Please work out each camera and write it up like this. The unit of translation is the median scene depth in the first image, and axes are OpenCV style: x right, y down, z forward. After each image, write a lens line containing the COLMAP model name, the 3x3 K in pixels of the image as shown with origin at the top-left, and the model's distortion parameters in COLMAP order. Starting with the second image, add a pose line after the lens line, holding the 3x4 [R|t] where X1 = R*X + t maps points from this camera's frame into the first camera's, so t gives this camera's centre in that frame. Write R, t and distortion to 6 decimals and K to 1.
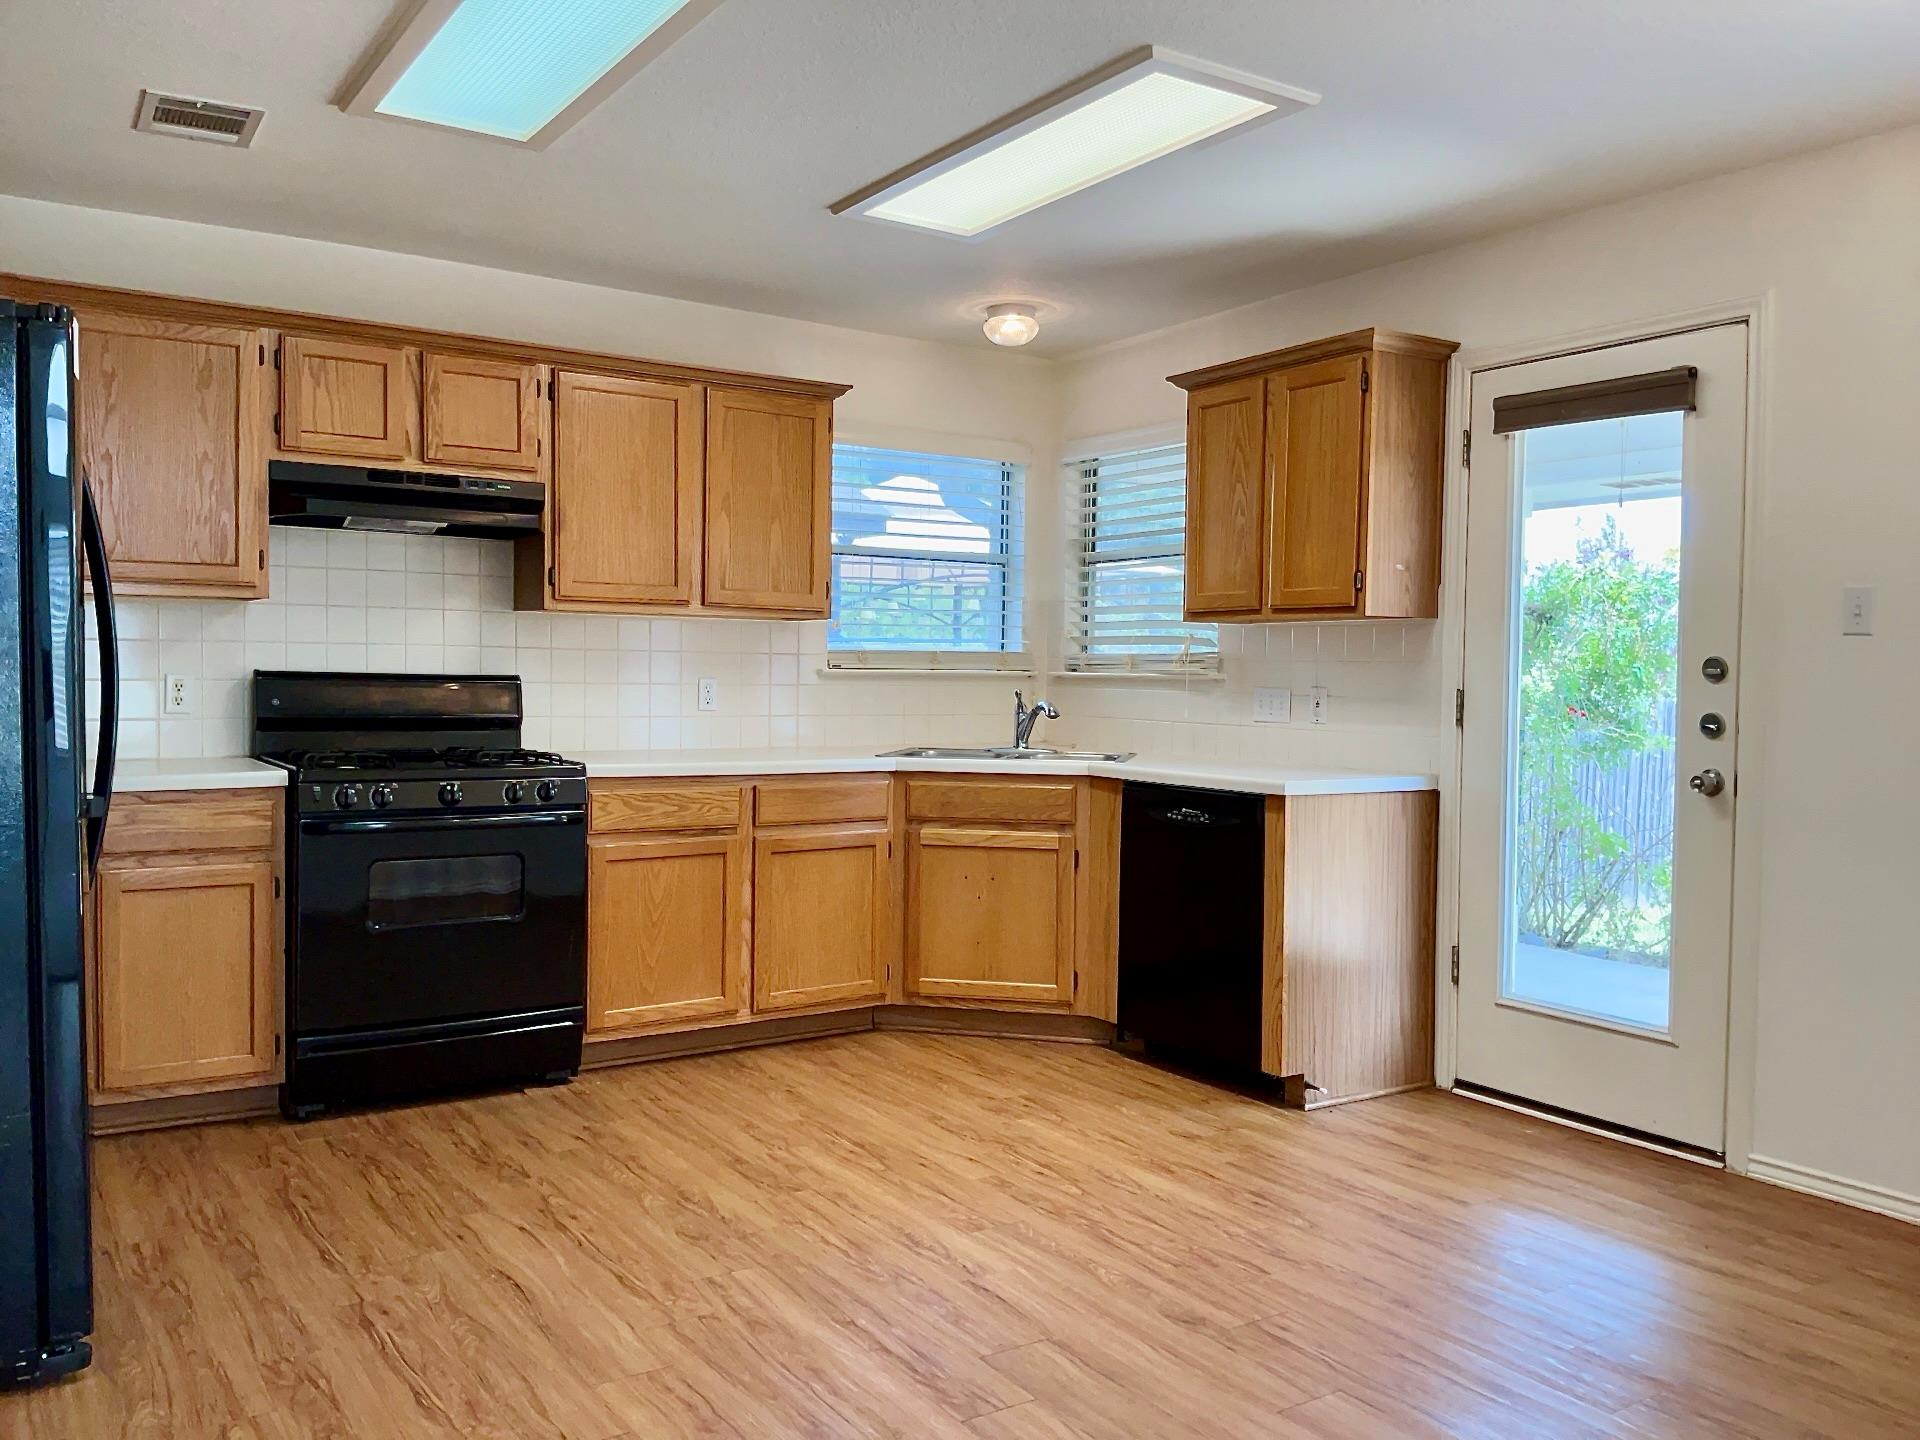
lens RADIAL K [[1535.9, 0, 967.3], [0, 1535.9, 719.2], [0, 0, 1]] dist [0.135422, -0.253383]
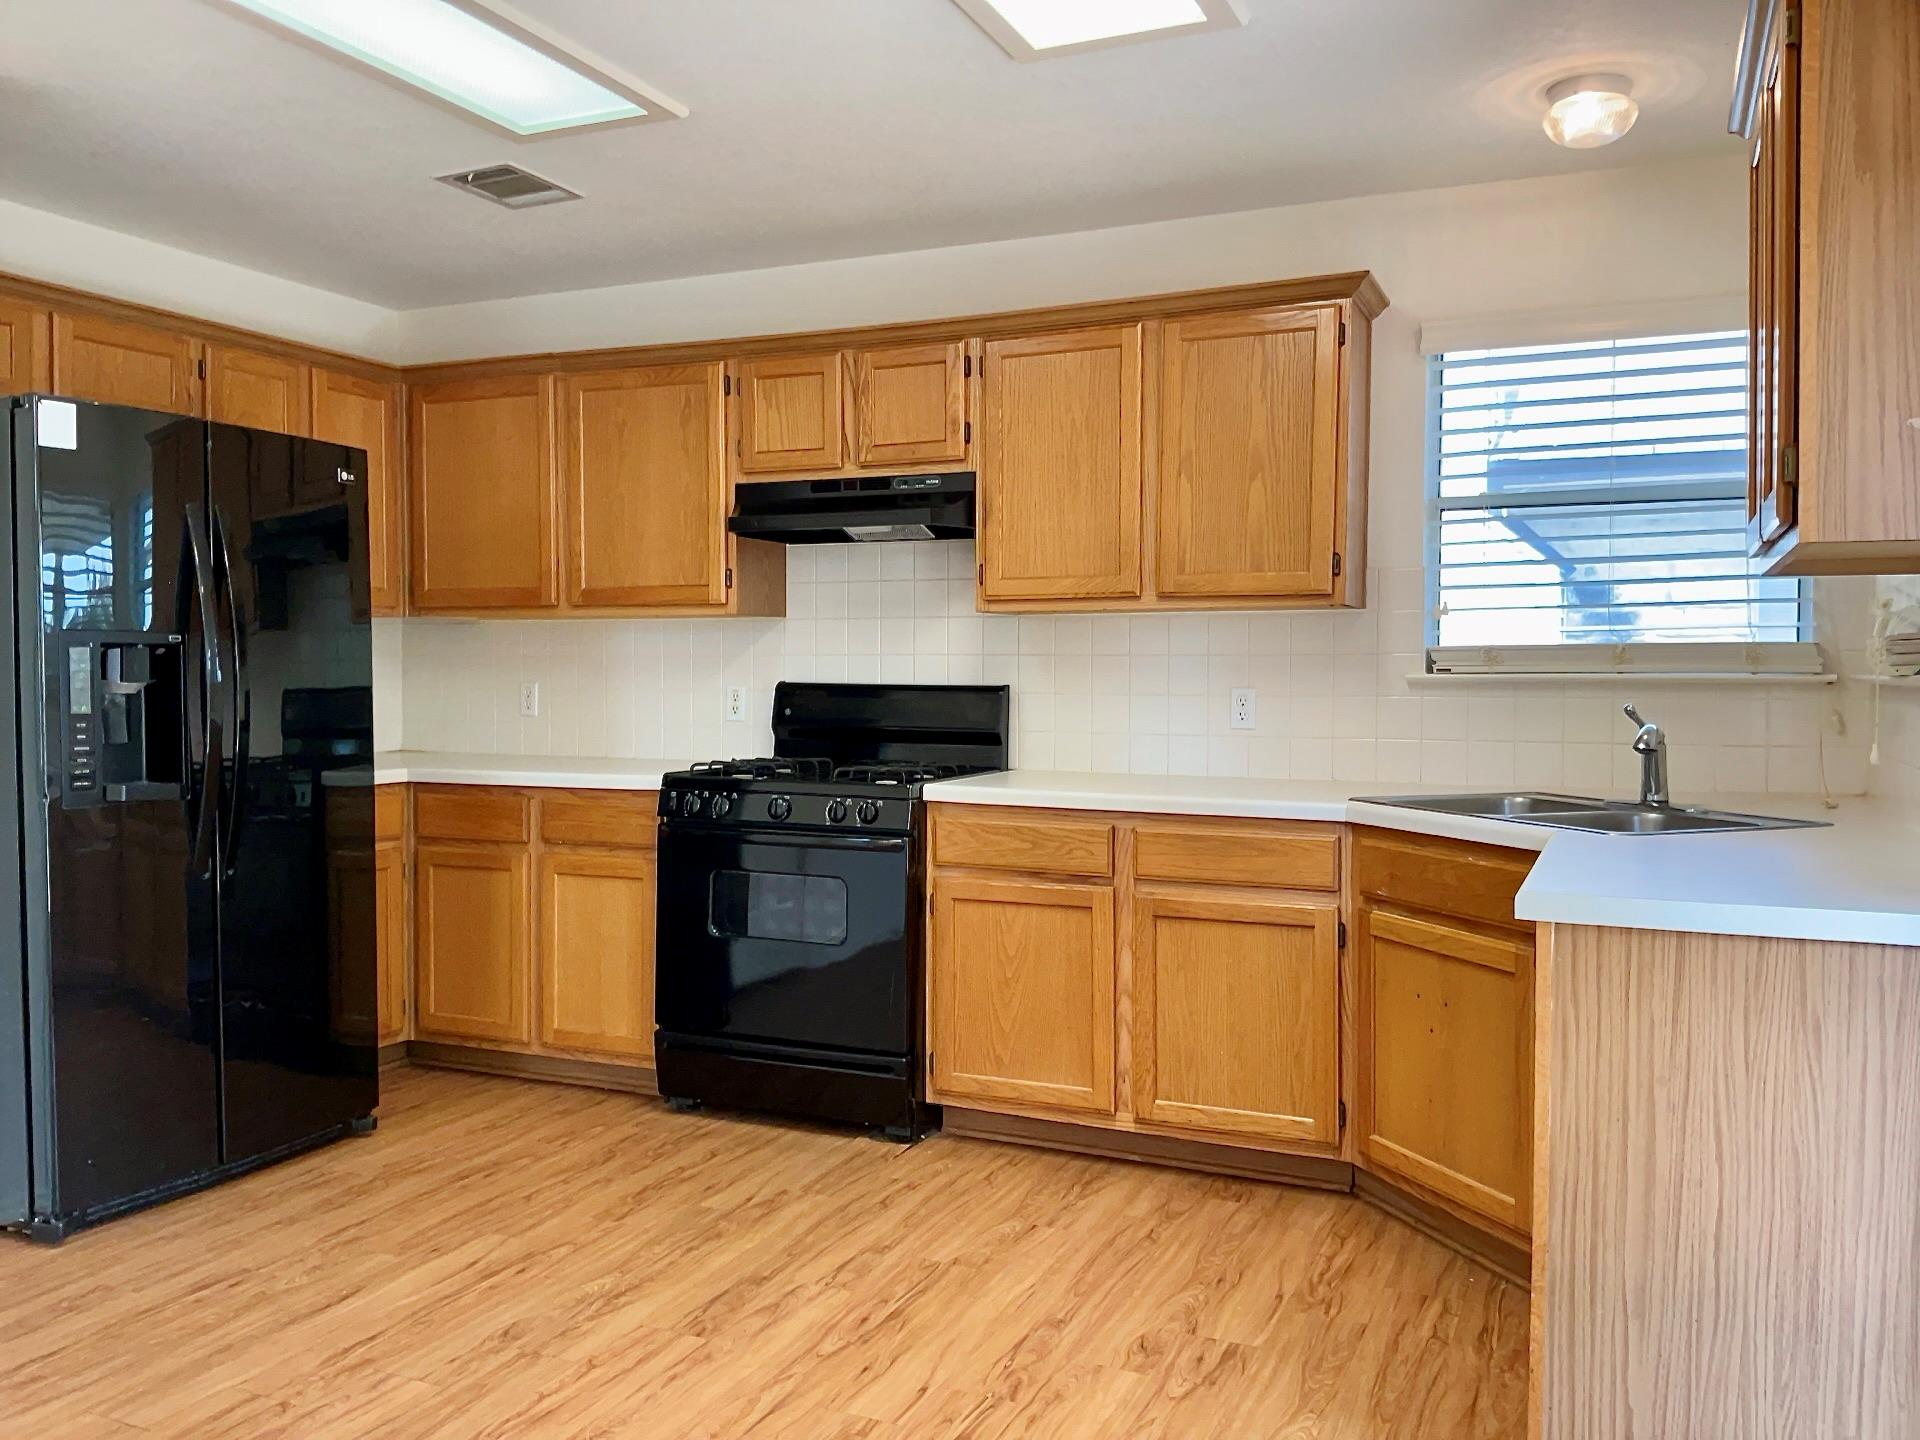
lens RADIAL K [[1535.9, 0, 967.3], [0, 1535.9, 719.2], [0, 0, 1]] dist [0.135422, -0.253383]
pose [[0.528417, 0.014193, -0.848866, 0.518326], [-0.021879, 0.999756, 0.003096, -0.012292], [0.848703, 0.016936, 0.528599, 0.566593]]
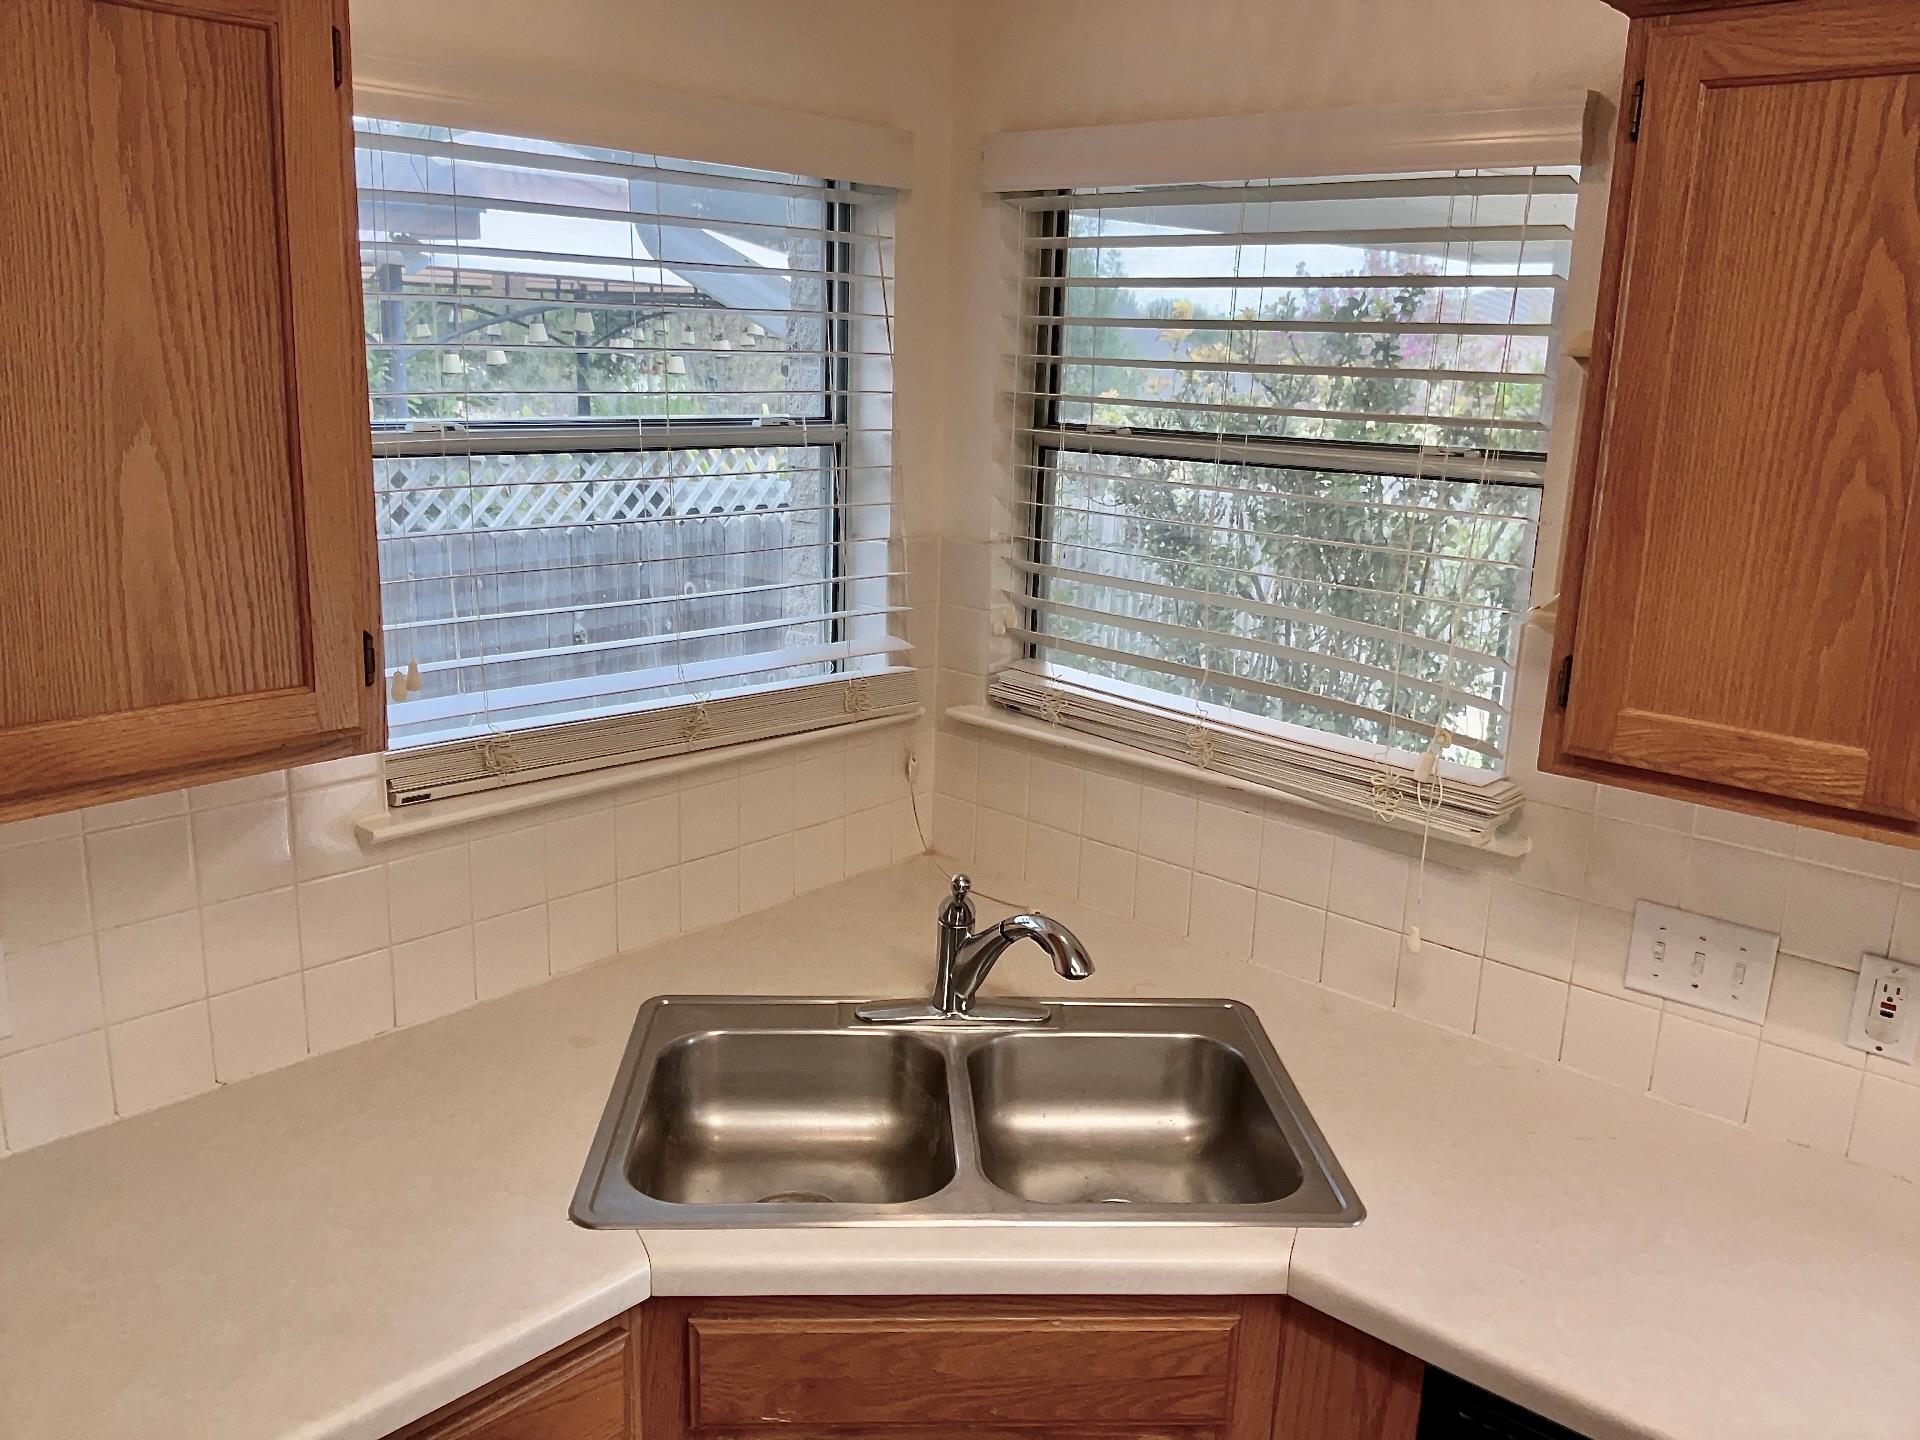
lens RADIAL K [[1535.9, 0, 967.3], [0, 1535.9, 719.2], [0, 0, 1]] dist [0.135422, -0.253383]
pose [[0.966925, -0.043702, 0.251289, -0.067110], [-0.010220, 0.977782, 0.209373, -0.162609], [-0.254856, -0.205017, 0.944996, 0.828203]]
